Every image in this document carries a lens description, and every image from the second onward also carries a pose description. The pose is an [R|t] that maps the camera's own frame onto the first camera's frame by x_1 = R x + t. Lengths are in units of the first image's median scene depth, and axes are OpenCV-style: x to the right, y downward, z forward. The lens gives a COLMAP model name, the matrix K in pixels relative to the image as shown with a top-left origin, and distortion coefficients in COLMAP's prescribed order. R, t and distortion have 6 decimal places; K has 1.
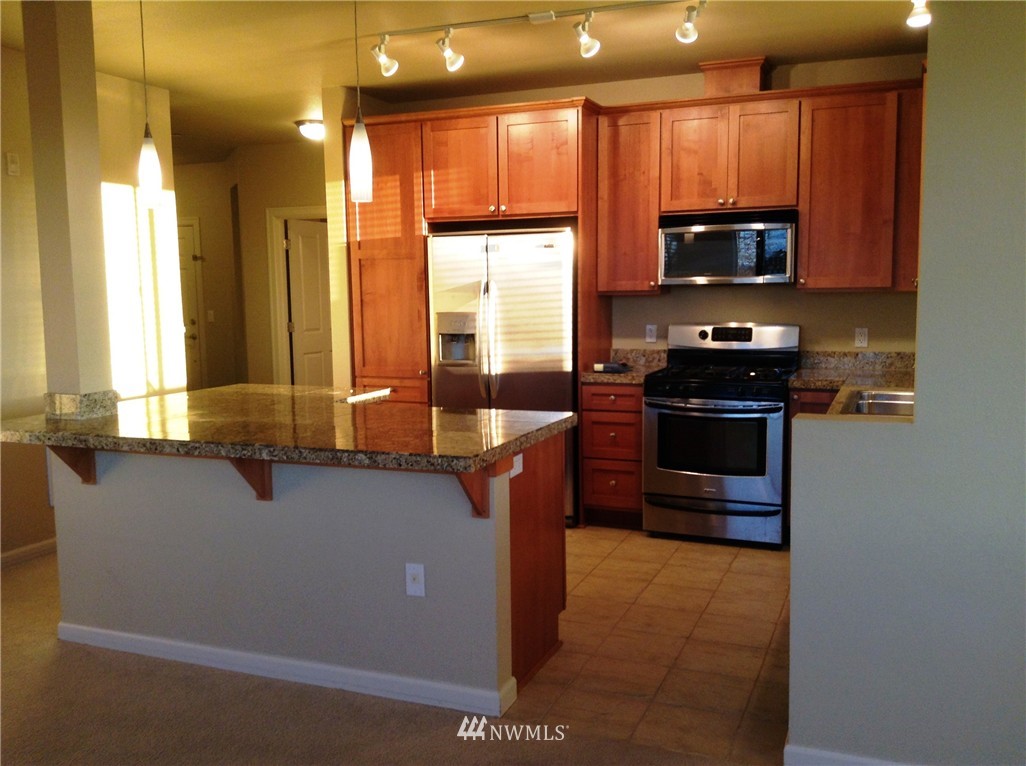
lens RADIAL K [[991.7, 0, 505.7], [0, 991.7, 382.7], [0, 0, 1]] dist [0.276783, -0.752121]
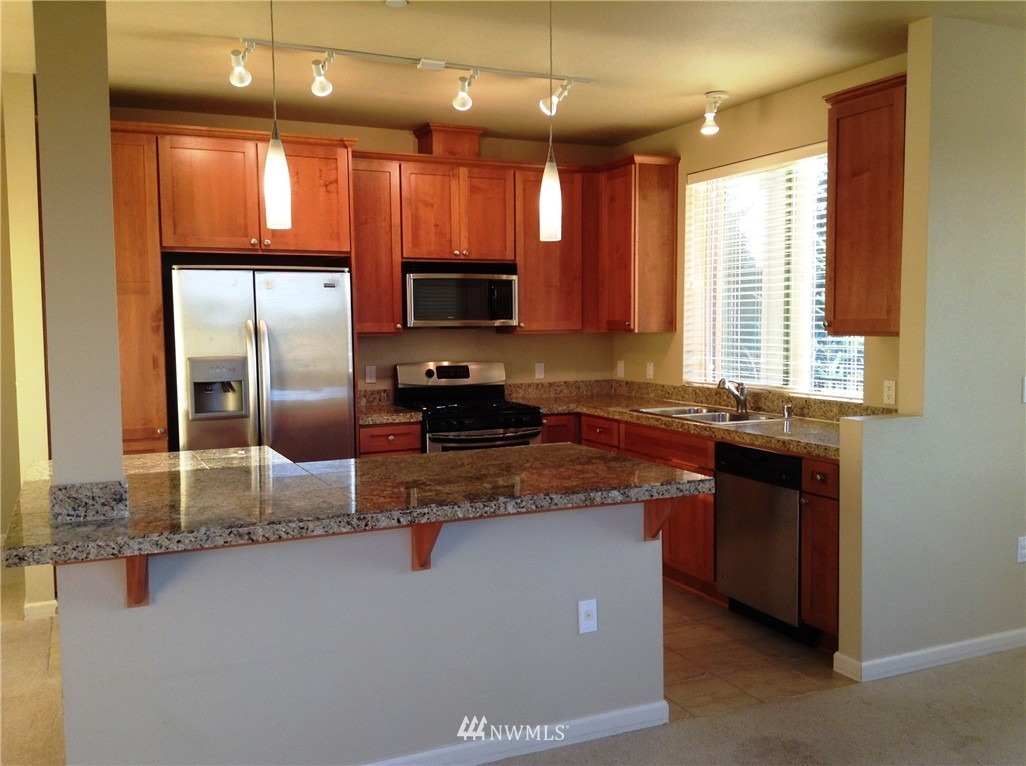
lens RADIAL K [[991.7, 0, 505.7], [0, 991.7, 382.7], [0, 0, 1]] dist [0.276783, -0.752121]
pose [[0.655043, -0.043119, 0.754360, -0.576380], [0.077986, 0.996897, -0.010736, -0.020758], [-0.751556, 0.065862, 0.656373, 0.248042]]
